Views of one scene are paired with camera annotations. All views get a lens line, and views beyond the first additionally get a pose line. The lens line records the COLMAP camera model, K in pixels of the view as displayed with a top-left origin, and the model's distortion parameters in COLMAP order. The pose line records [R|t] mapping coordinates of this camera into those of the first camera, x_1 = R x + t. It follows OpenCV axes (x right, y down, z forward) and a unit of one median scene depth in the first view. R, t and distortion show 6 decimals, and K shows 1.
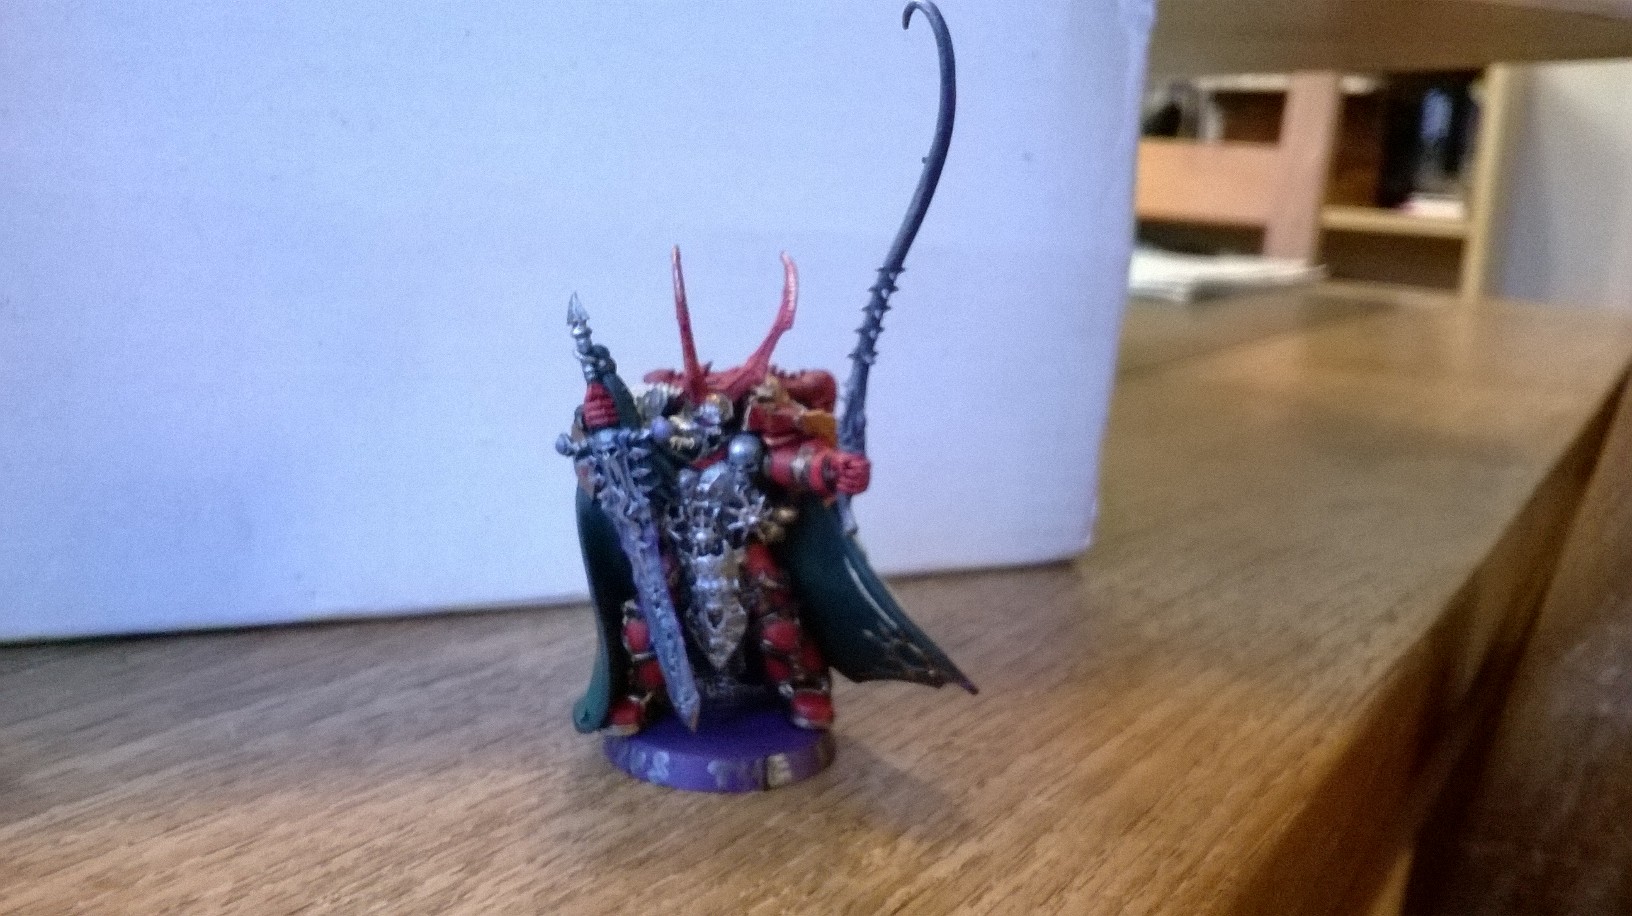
lens RADIAL K [[1436.6, 0, 816.0], [0, 1436.6, 458.0], [0, 0, 1]] dist [0.006655, -0.153652]
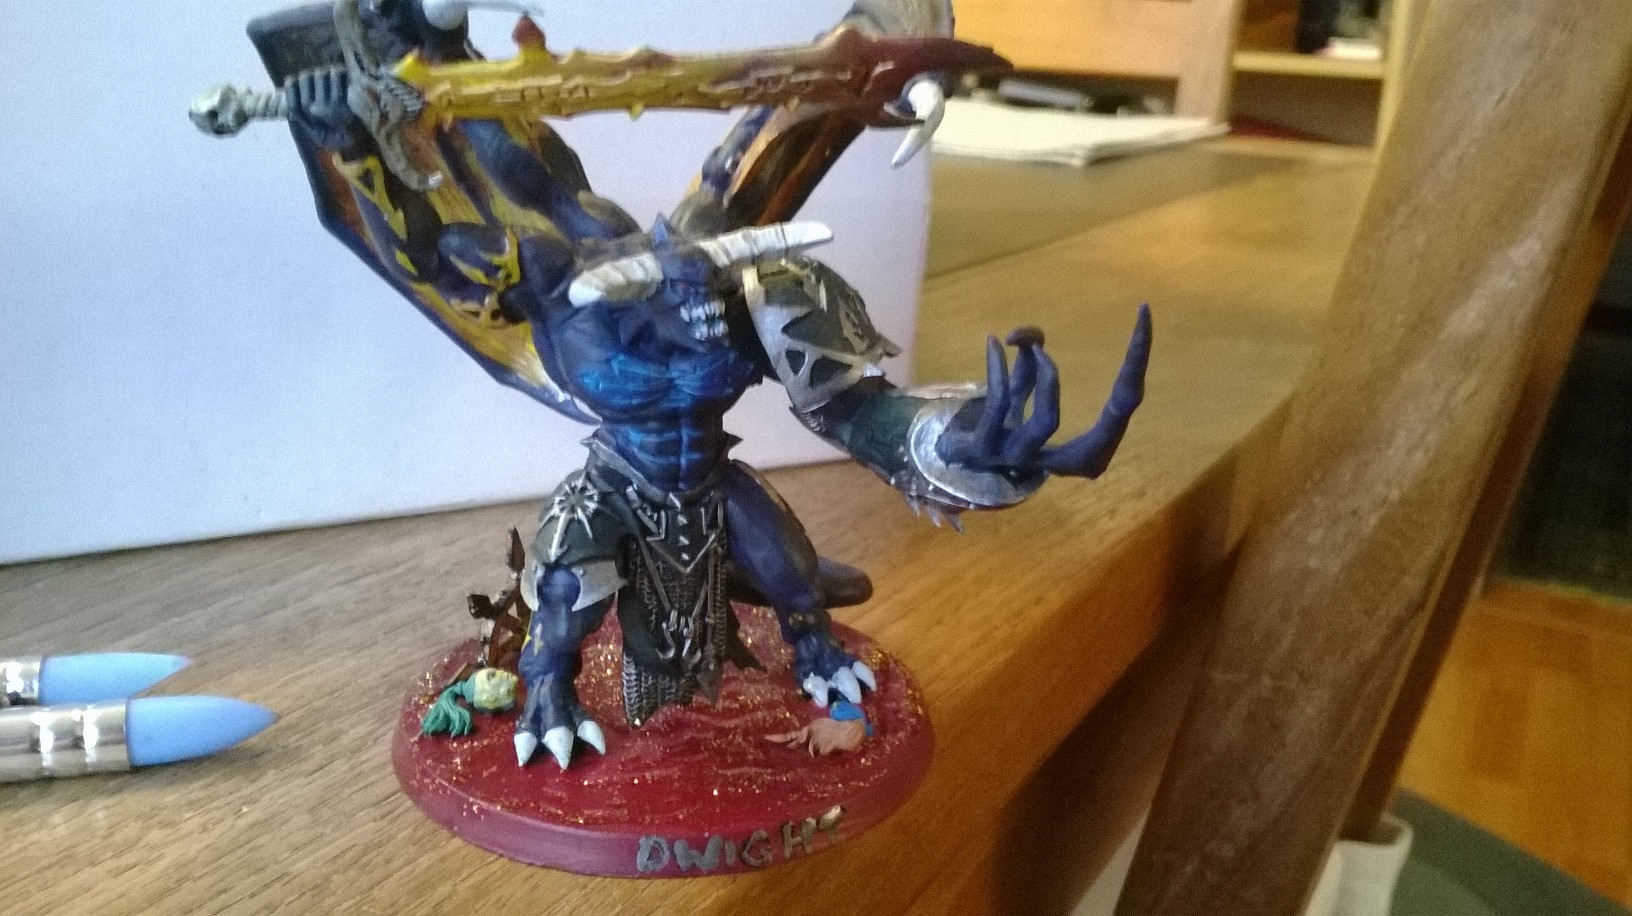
lens RADIAL K [[1436.6, 0, 816.0], [0, 1436.6, 458.0], [0, 0, 1]] dist [0.006655, -0.153652]
pose [[0.999123, -0.032306, 0.026653, 0.118191], [0.029174, 0.993445, 0.110521, -0.085335], [-0.030049, -0.109647, 0.993516, -0.289351]]
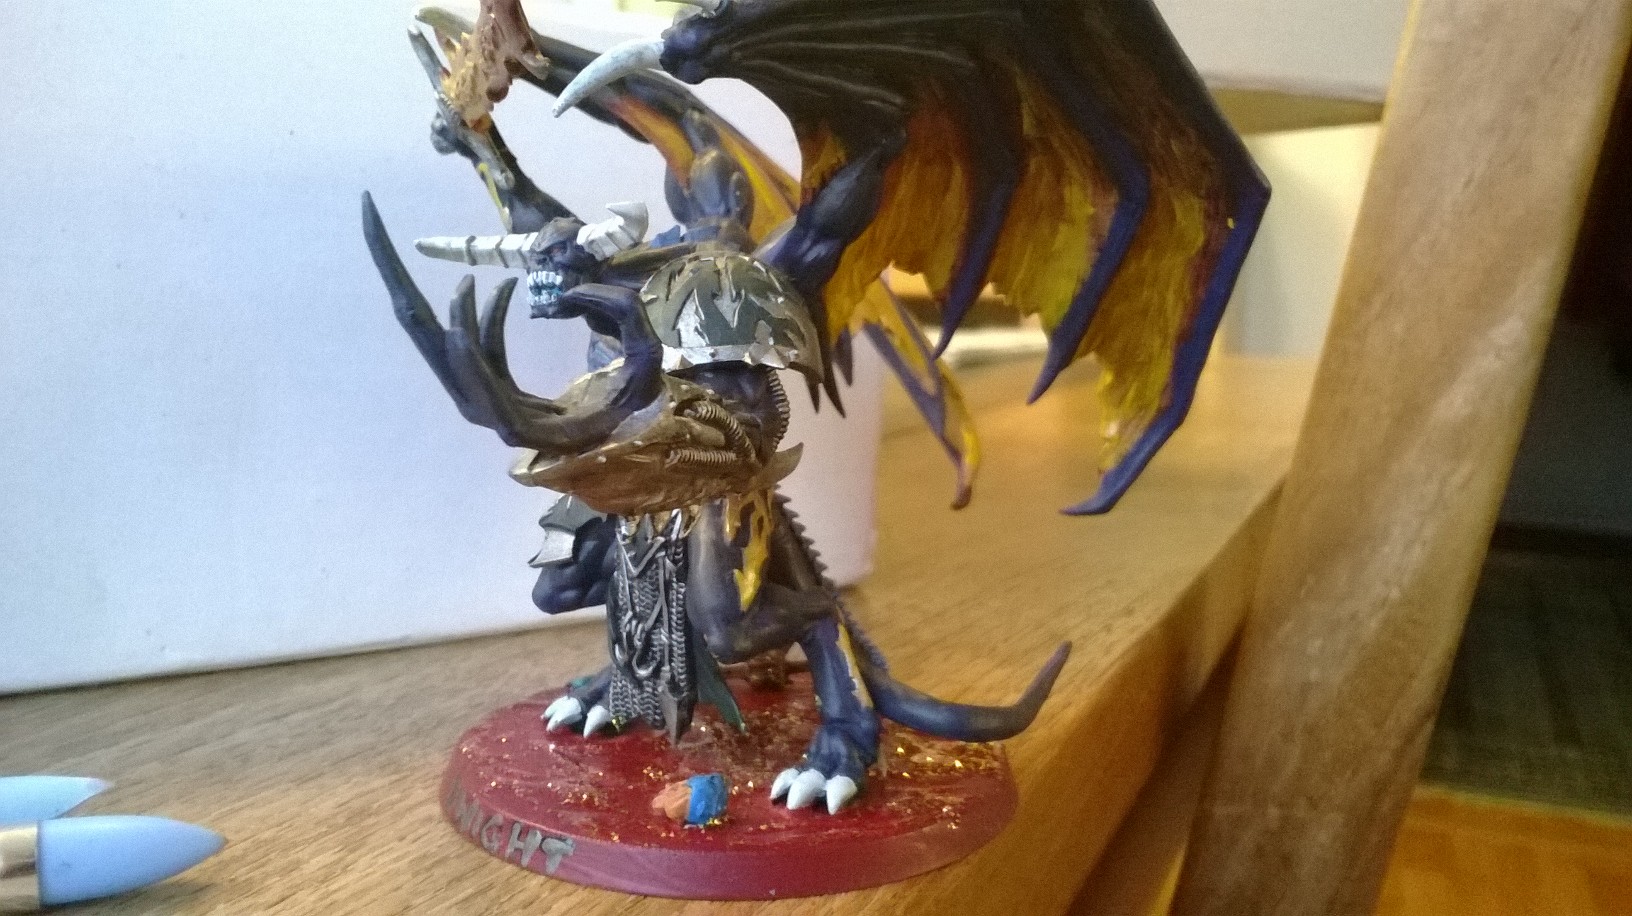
lens RADIAL K [[1436.6, 0, 816.0], [0, 1436.6, 458.0], [0, 0, 1]] dist [0.006655, -0.153652]
pose [[0.987415, -0.054092, 0.148614, -0.019929], [0.063169, 0.996371, -0.057051, 0.050044], [-0.144989, 0.065721, 0.987248, -0.157375]]
